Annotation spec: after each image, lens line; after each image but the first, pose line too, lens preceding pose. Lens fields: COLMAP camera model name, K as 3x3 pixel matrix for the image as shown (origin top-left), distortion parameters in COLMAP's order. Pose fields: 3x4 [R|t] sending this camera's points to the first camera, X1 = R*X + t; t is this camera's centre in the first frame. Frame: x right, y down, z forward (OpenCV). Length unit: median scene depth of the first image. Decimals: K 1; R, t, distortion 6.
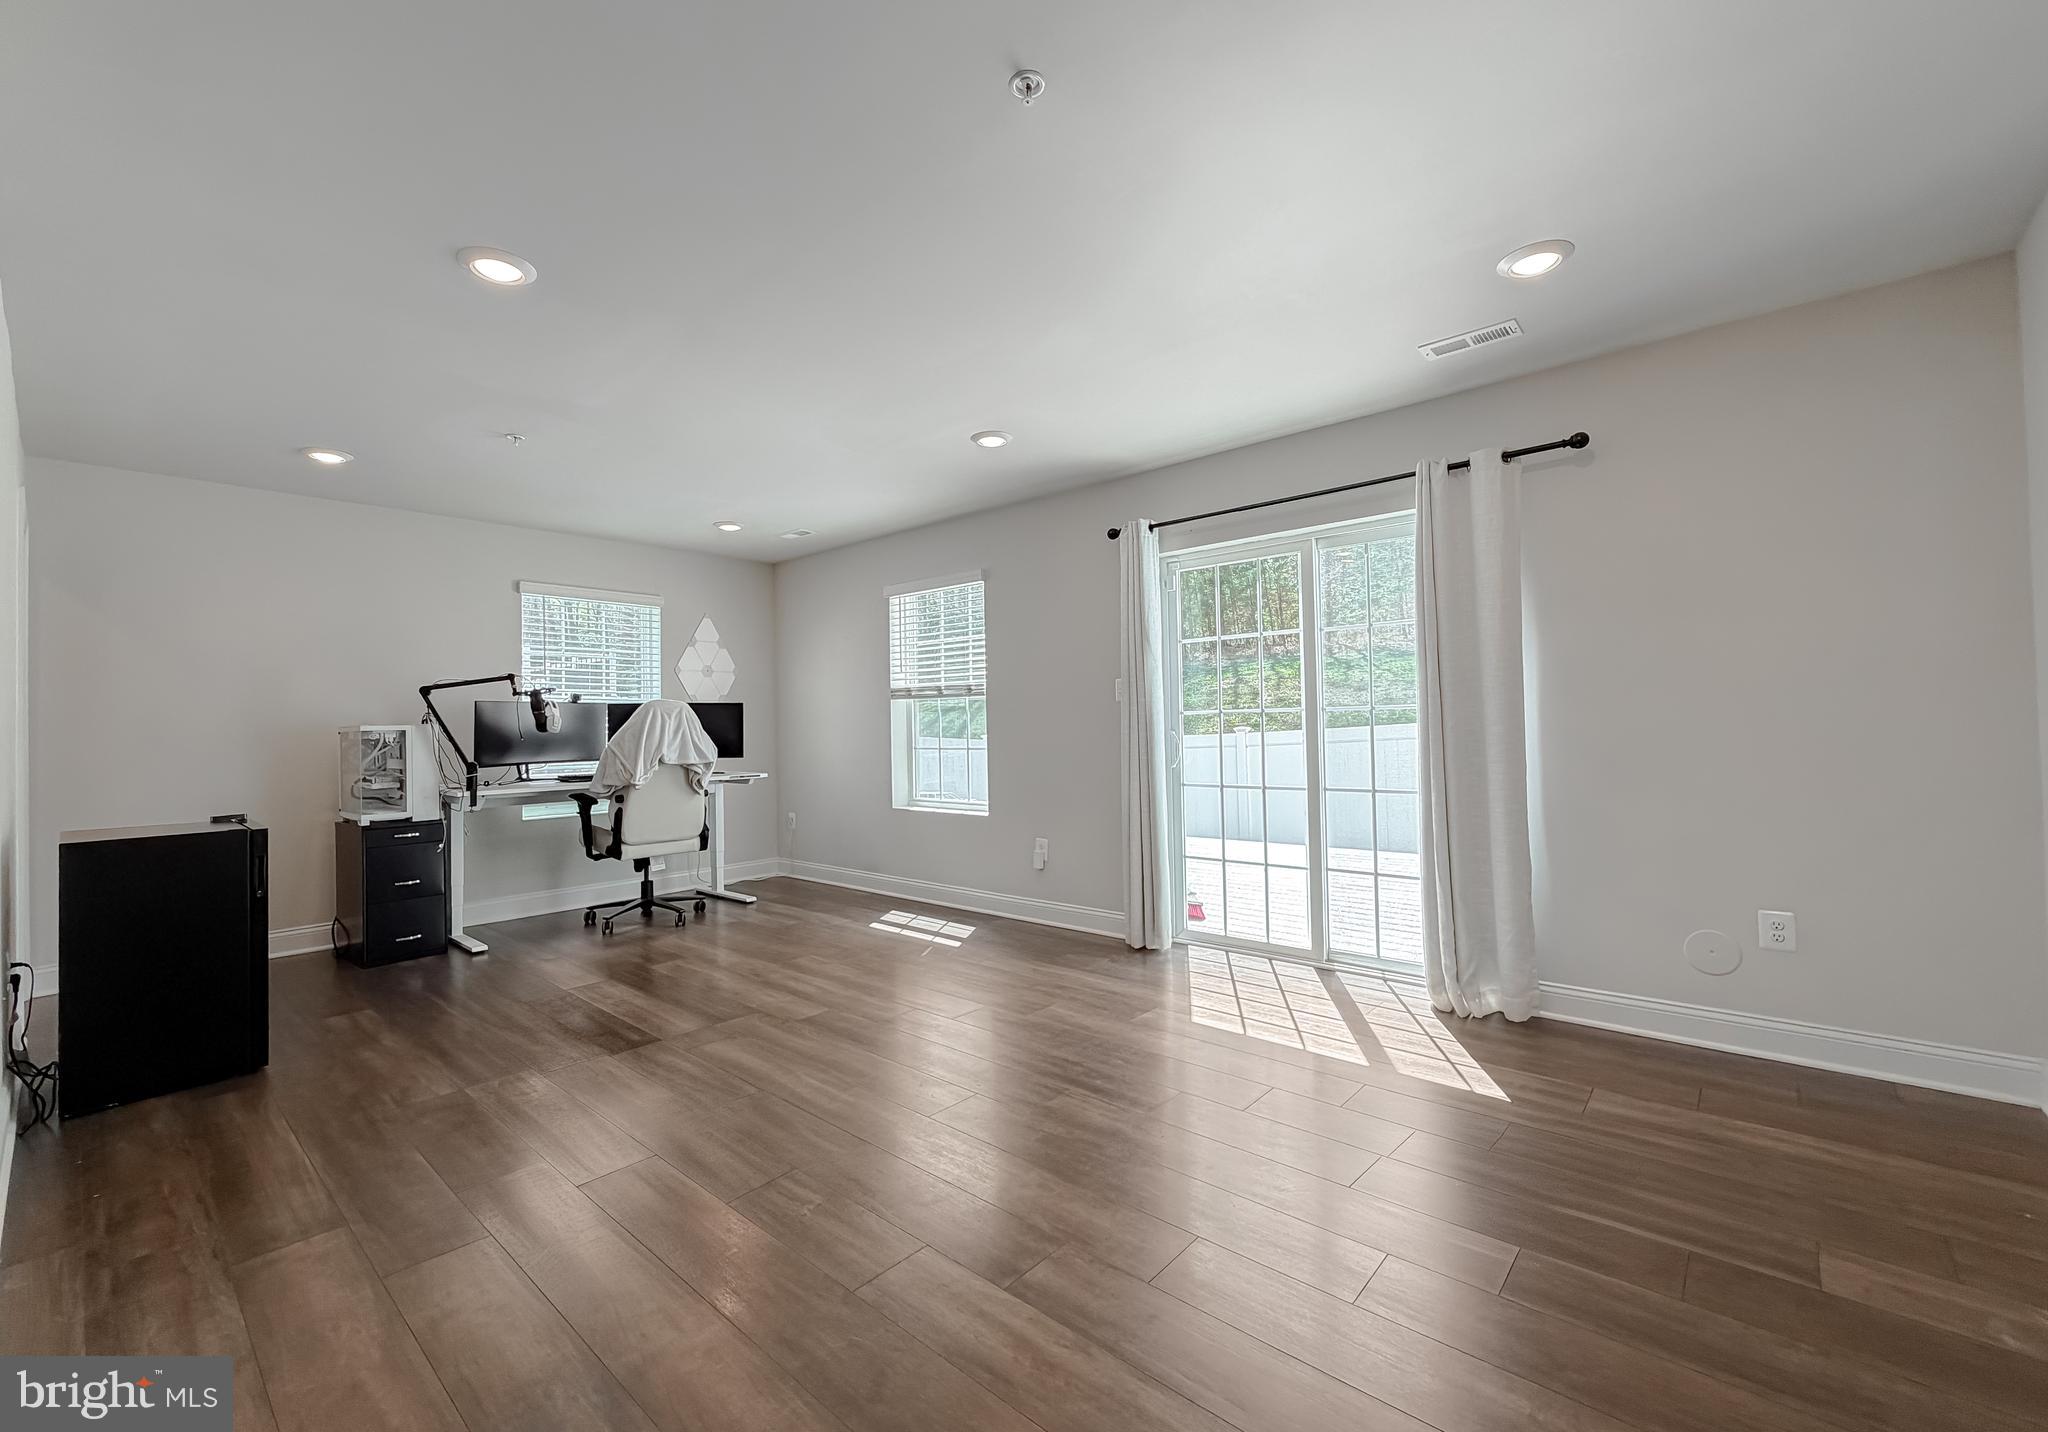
lens RADIAL K [[843.7, 0, 1022.5], [0, 843.7, 724.3], [0, 0, 1]] dist [-0.001030, -0.000100]
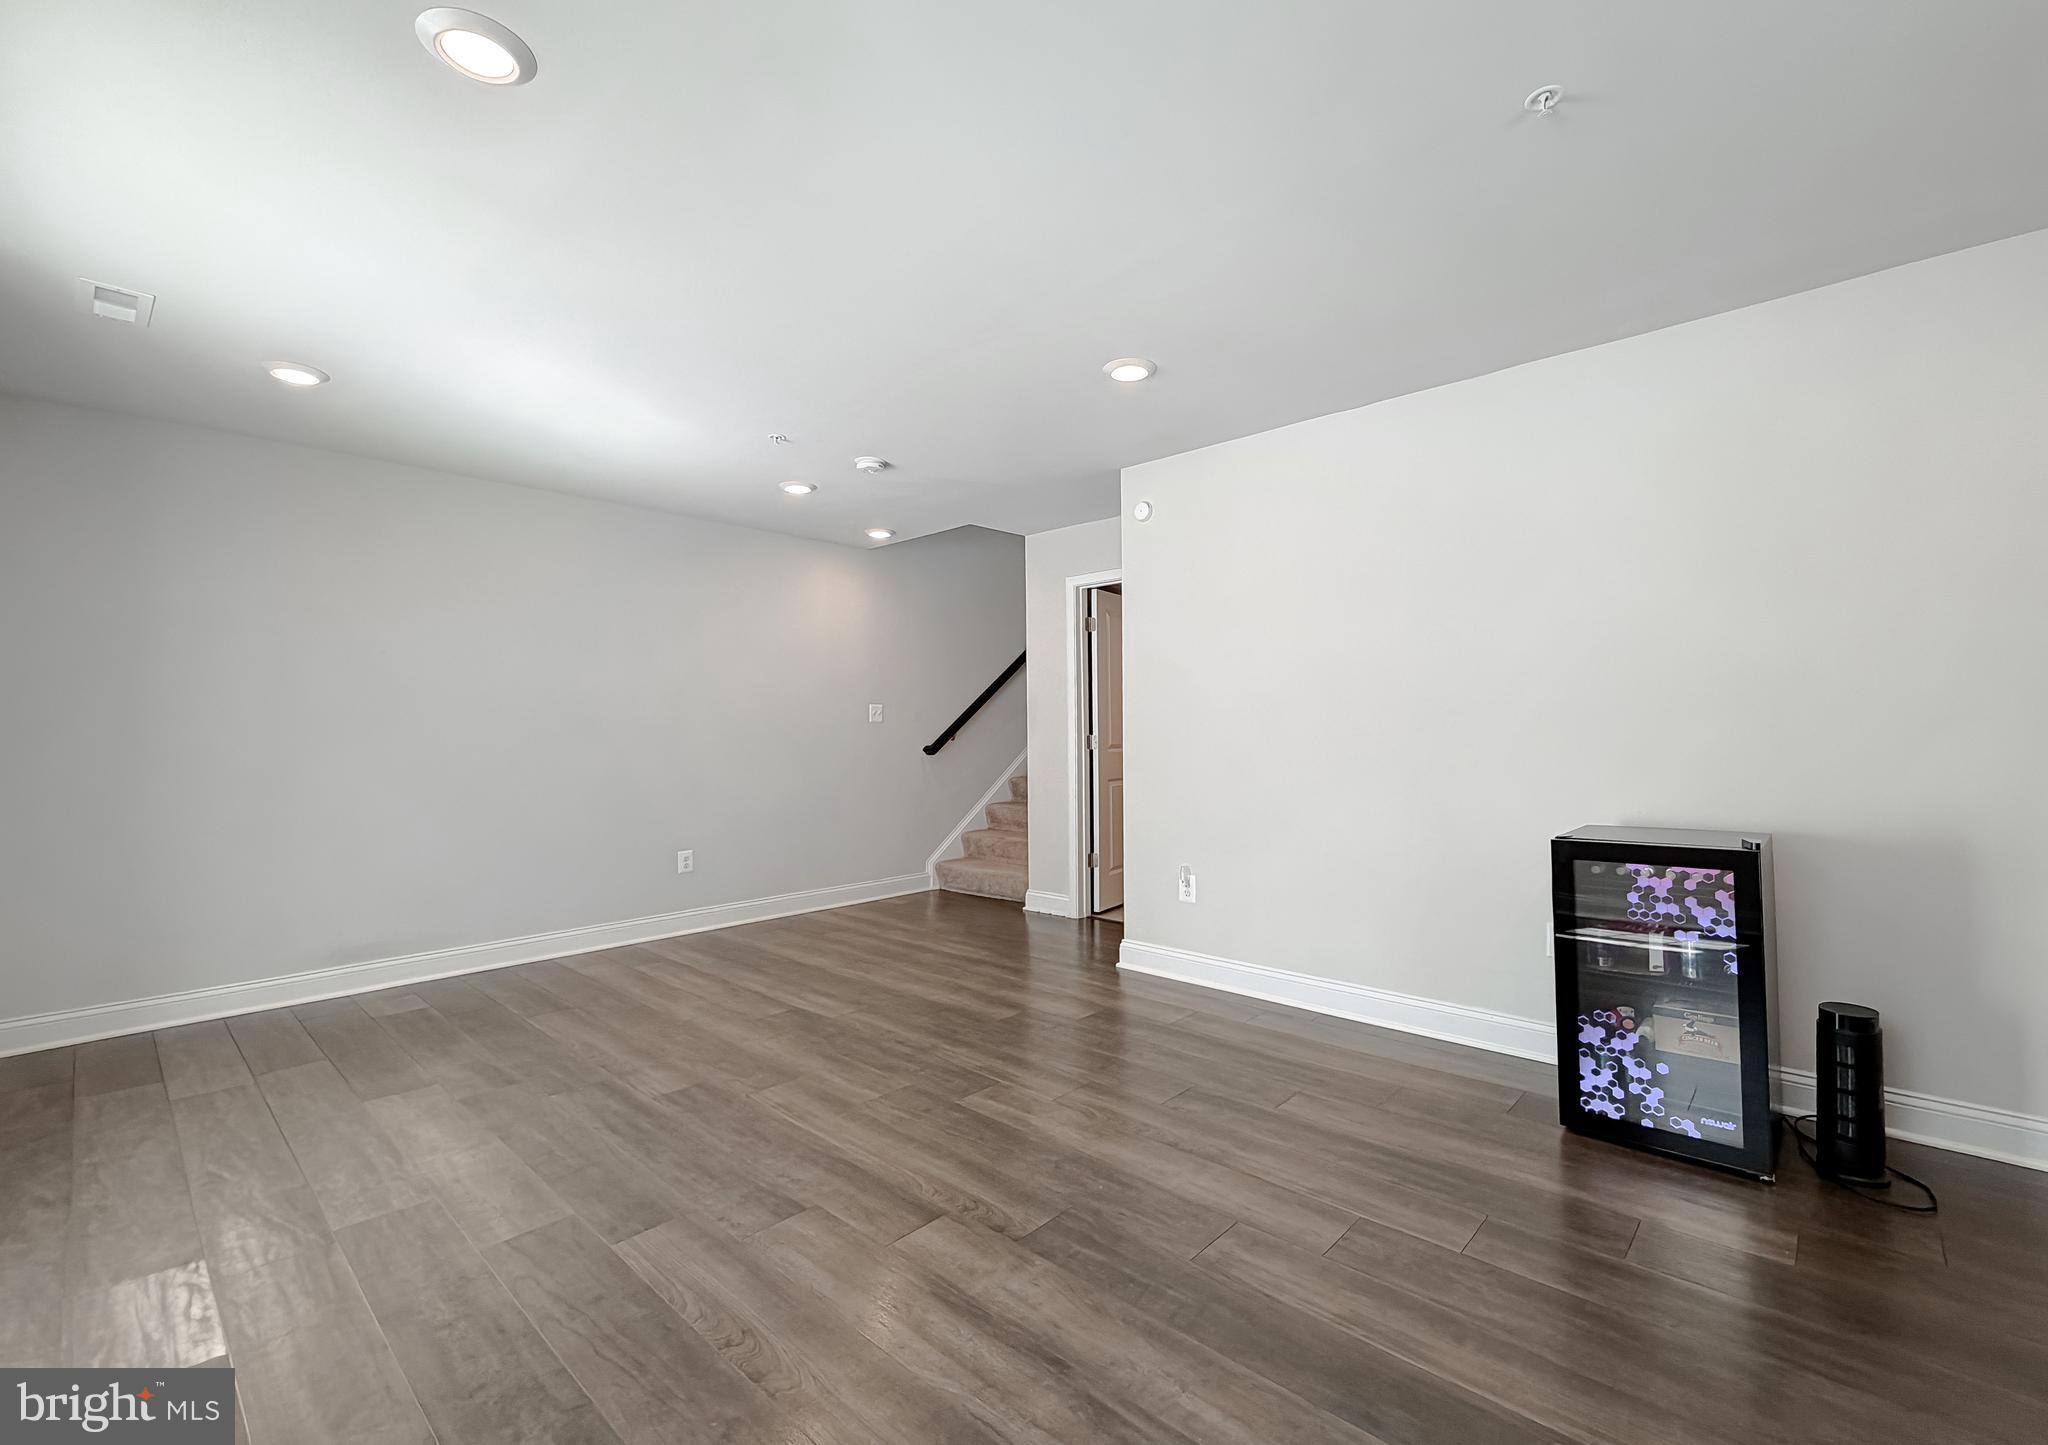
lens RADIAL K [[878.8, 0, 1031.2], [0, 878.8, 719.7], [0, 0, 1]] dist [-0.000692, -0.000013]
pose [[-0.998902, 0.027998, 0.037569, -0.288054], [0.027416, 0.999497, -0.015917, 0.003396], [-0.037996, -0.014869, -0.999167, 1.300350]]
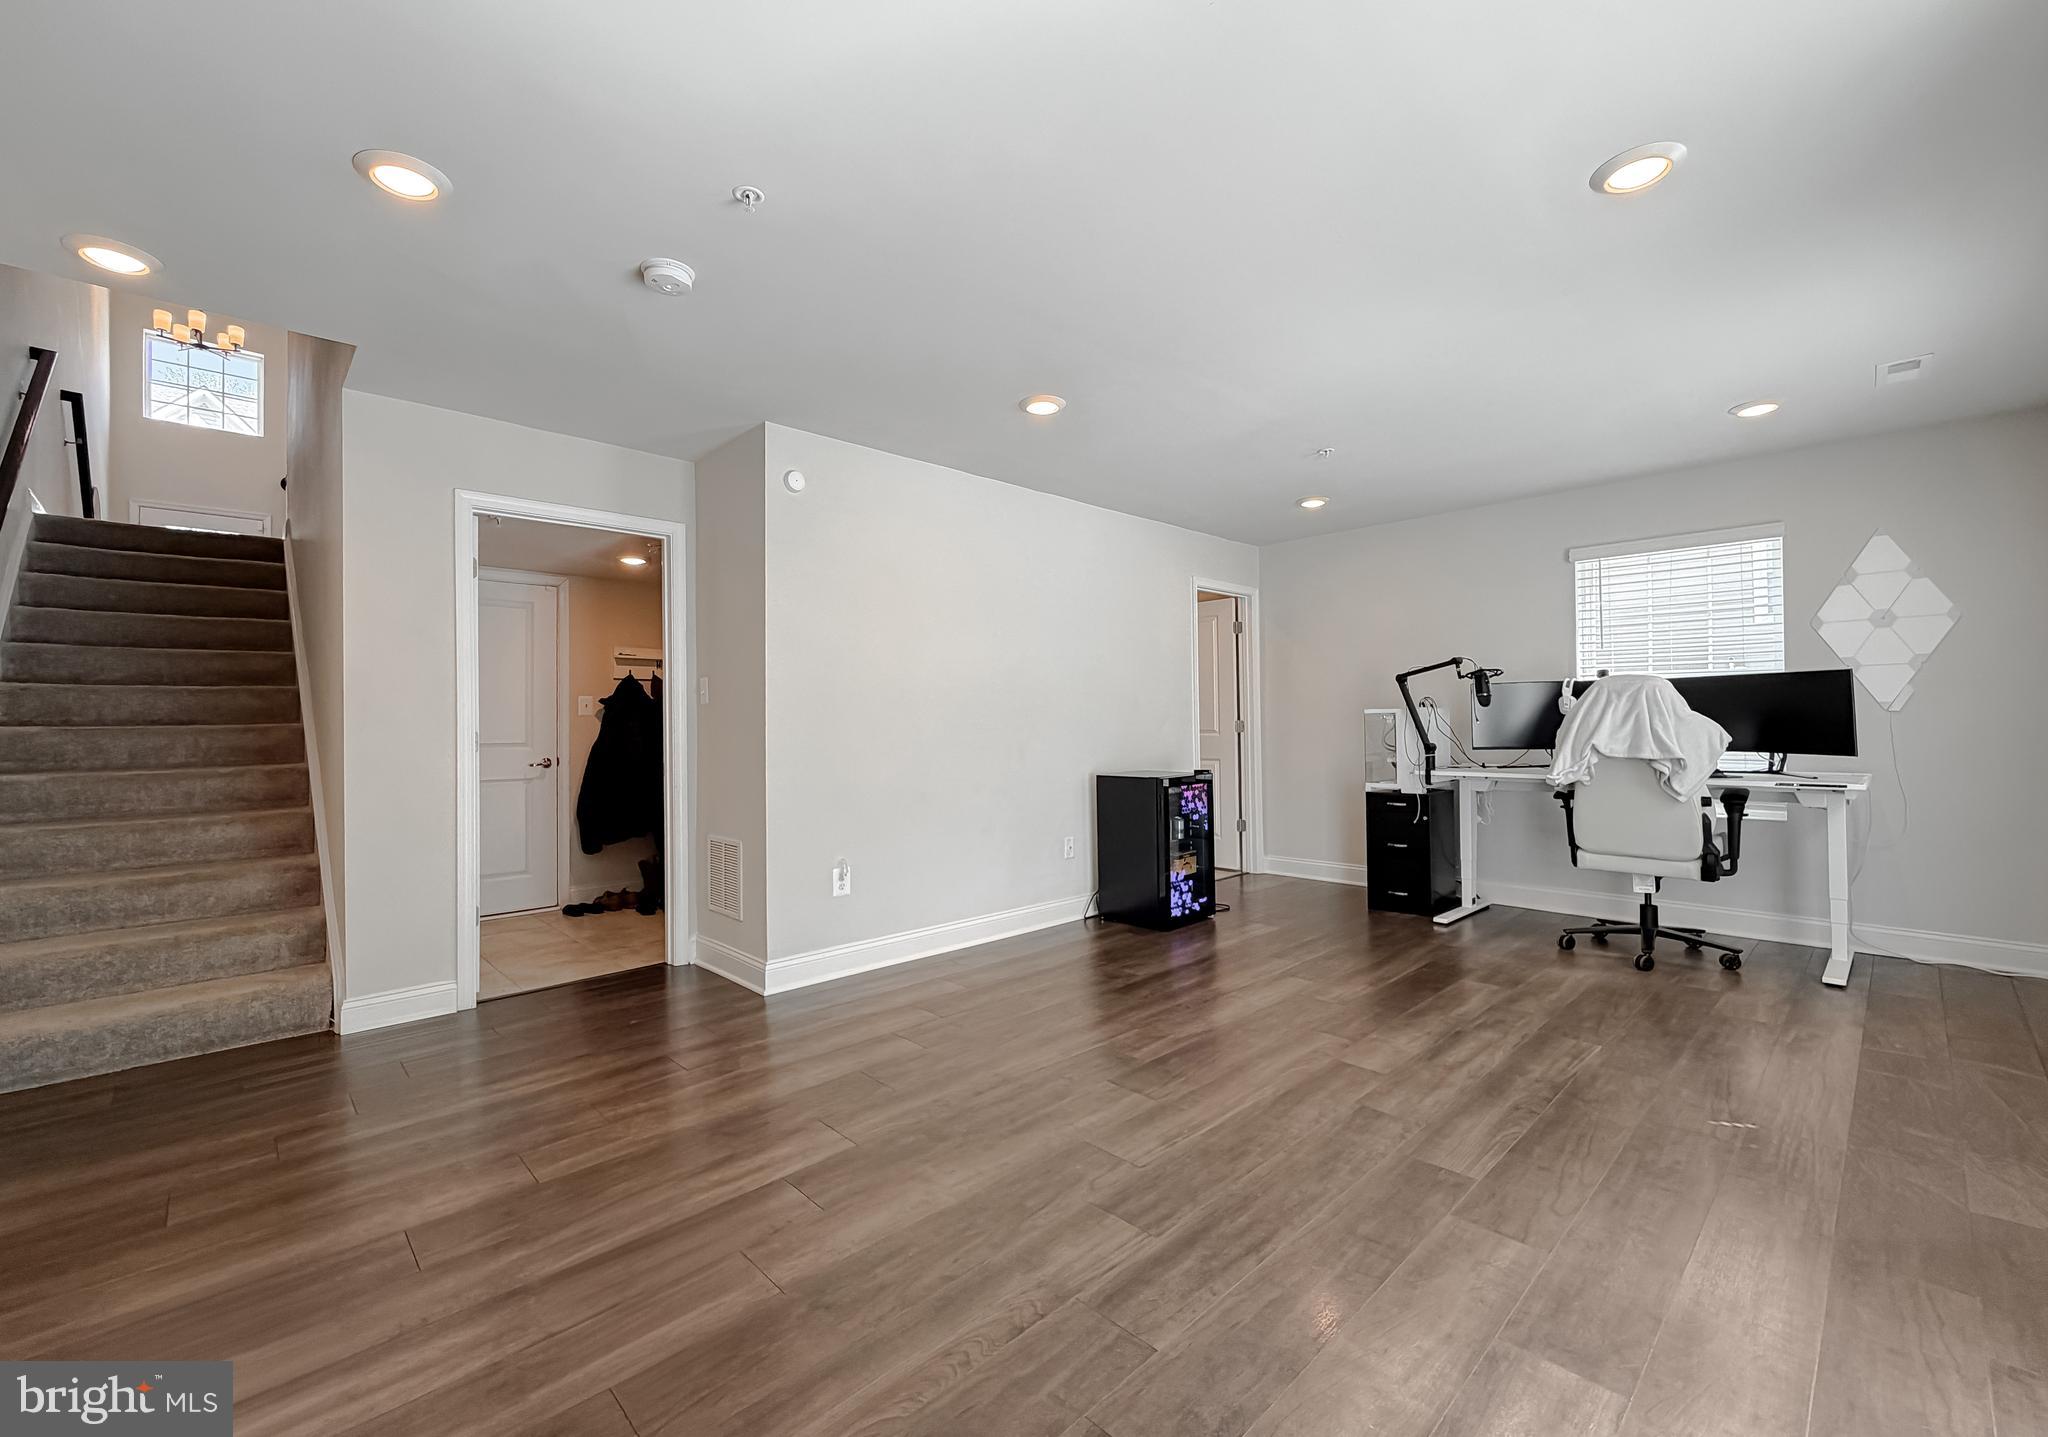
lens RADIAL K [[863.5, 0, 1024.0], [0, 863.5, 718.5], [0, 0, 1]] dist [-0.001951, -0.000073]
pose [[-0.087676, 0.012612, -0.996069, 0.494430], [0.015019, 0.999823, 0.011337, -0.006588], [0.996036, -0.013966, -0.087850, 0.607371]]
